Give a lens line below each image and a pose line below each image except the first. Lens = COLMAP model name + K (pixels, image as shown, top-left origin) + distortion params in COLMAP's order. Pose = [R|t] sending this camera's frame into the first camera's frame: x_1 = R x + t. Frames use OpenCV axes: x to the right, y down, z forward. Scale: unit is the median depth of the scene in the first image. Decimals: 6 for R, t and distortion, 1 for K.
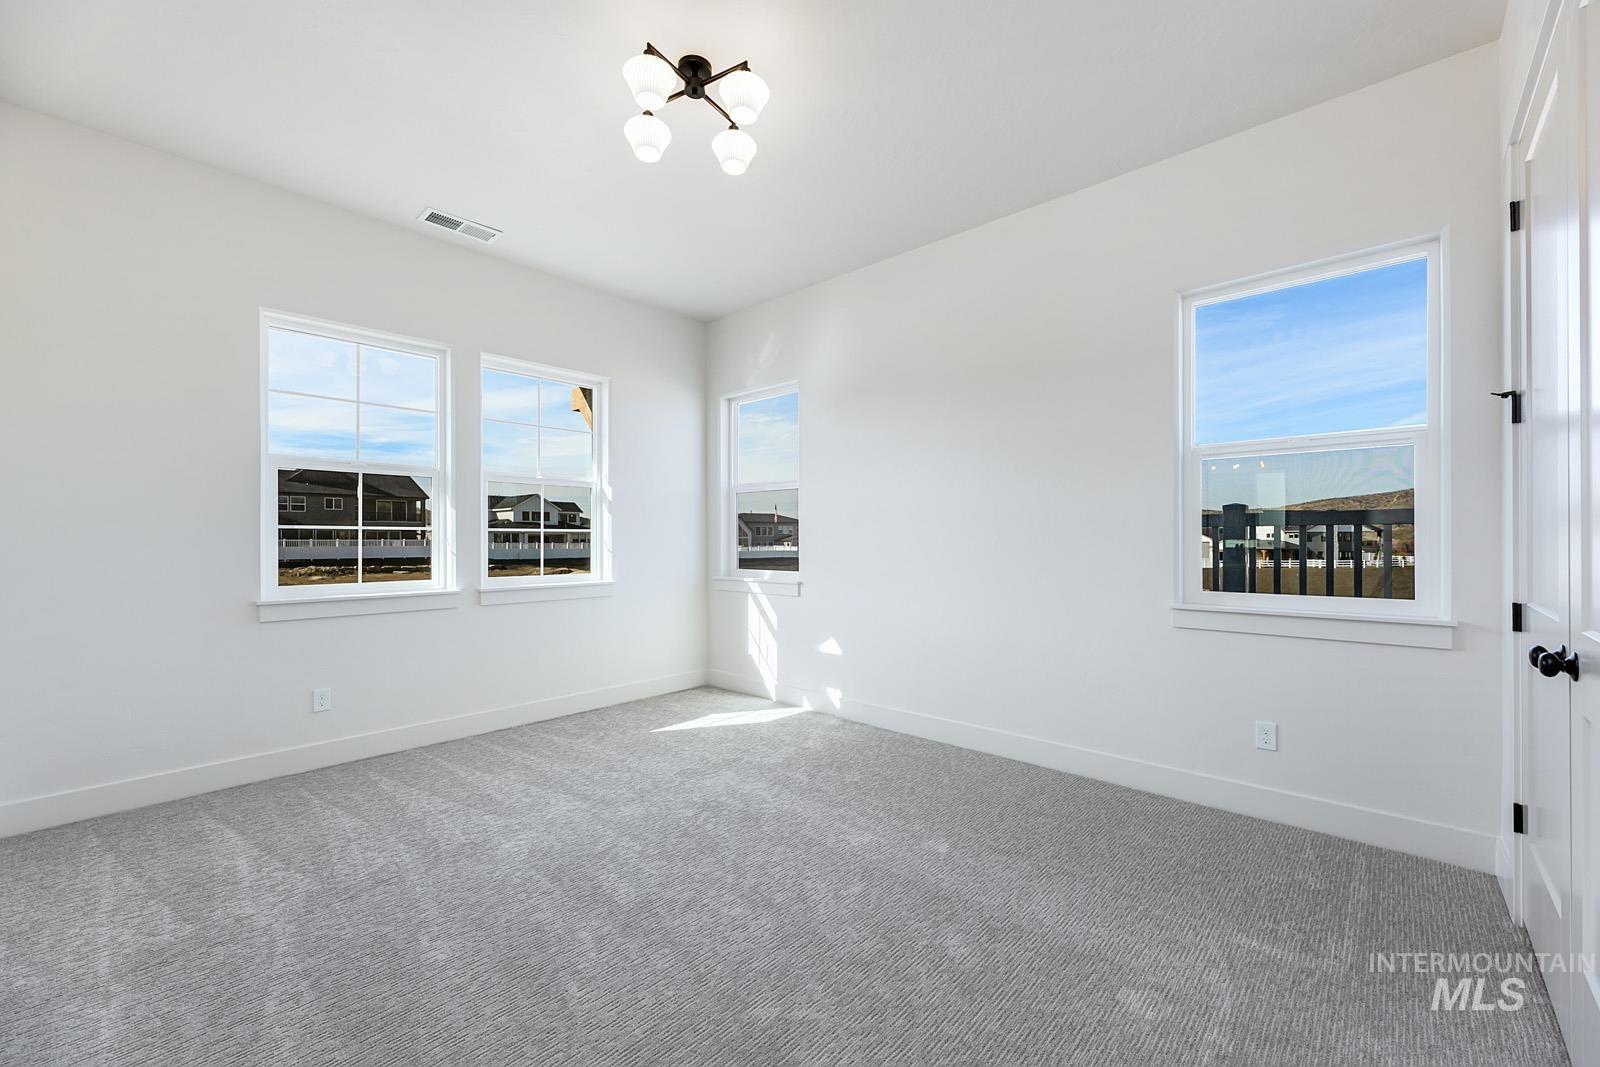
lens RADIAL K [[647.9, 0, 795.4], [0, 647.9, 544.9], [0, 0, 1]] dist [-0.000910, -0.000127]
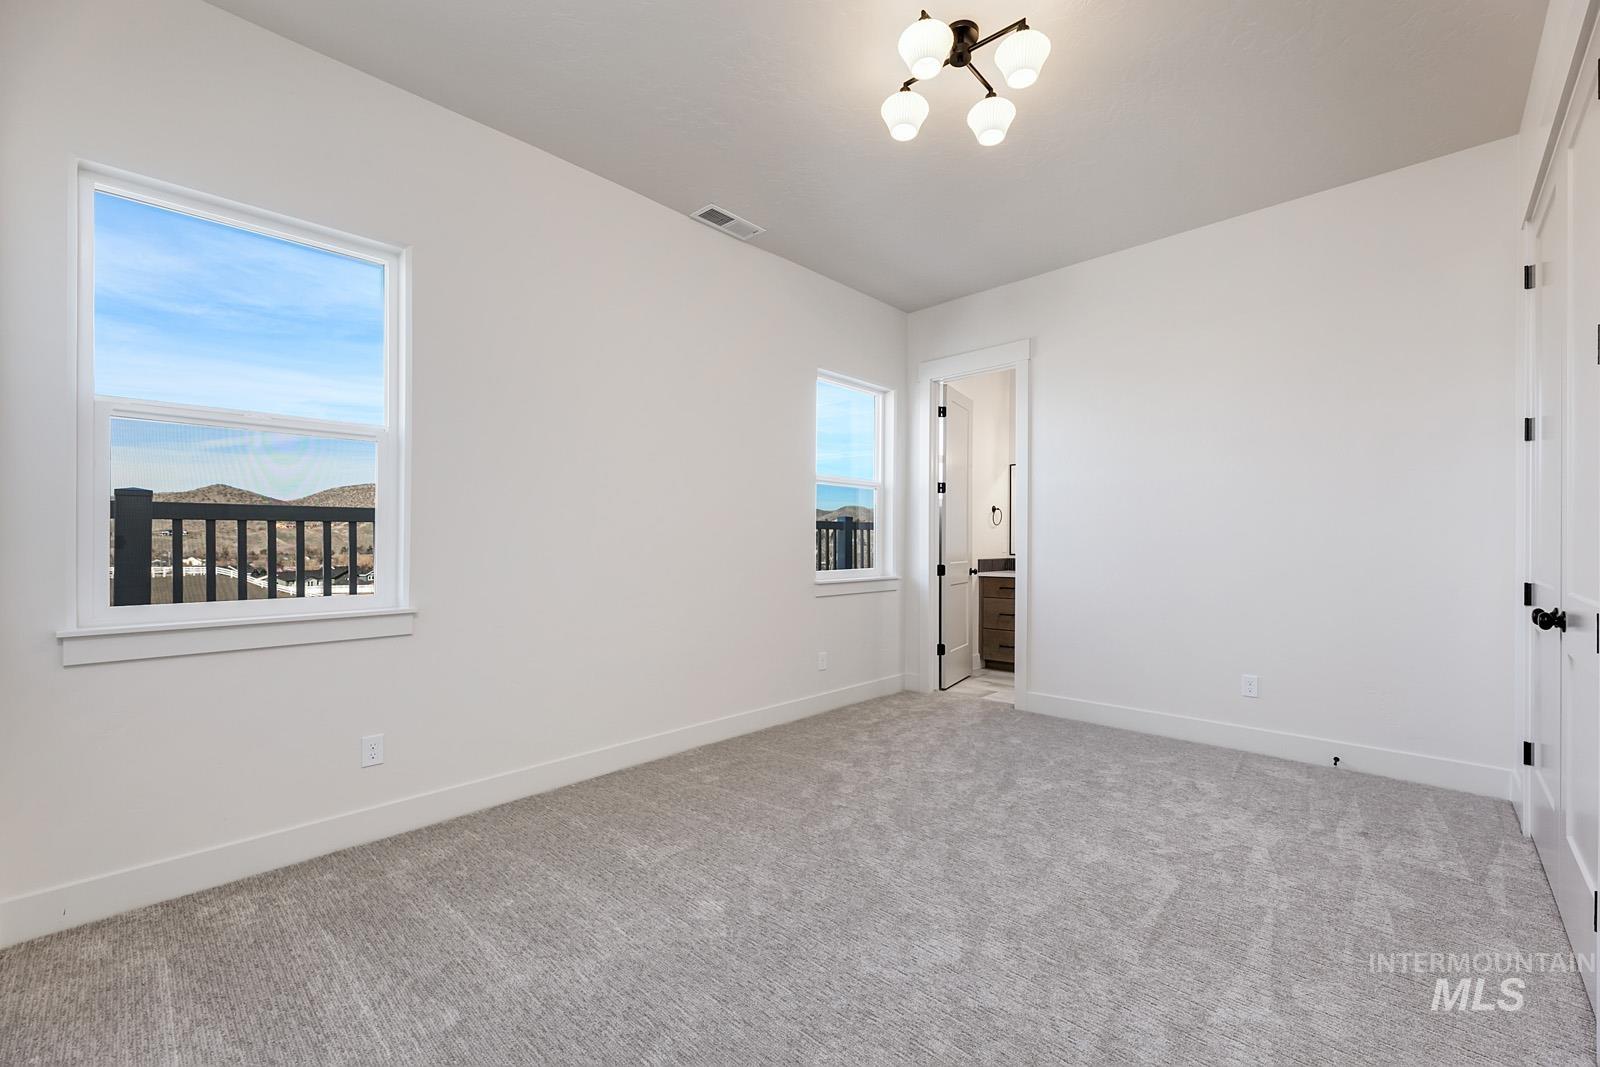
lens RADIAL K [[647.9, 0, 795.0], [0, 647.9, 543.8], [0, 0, 1]] dist [-0.000910, -0.000127]
pose [[0.053121, 0.010698, 0.998531, -0.225734], [-0.009287, 0.999905, -0.010218, 0.045558], [-0.998545, -0.008730, 0.053215, 2.205364]]
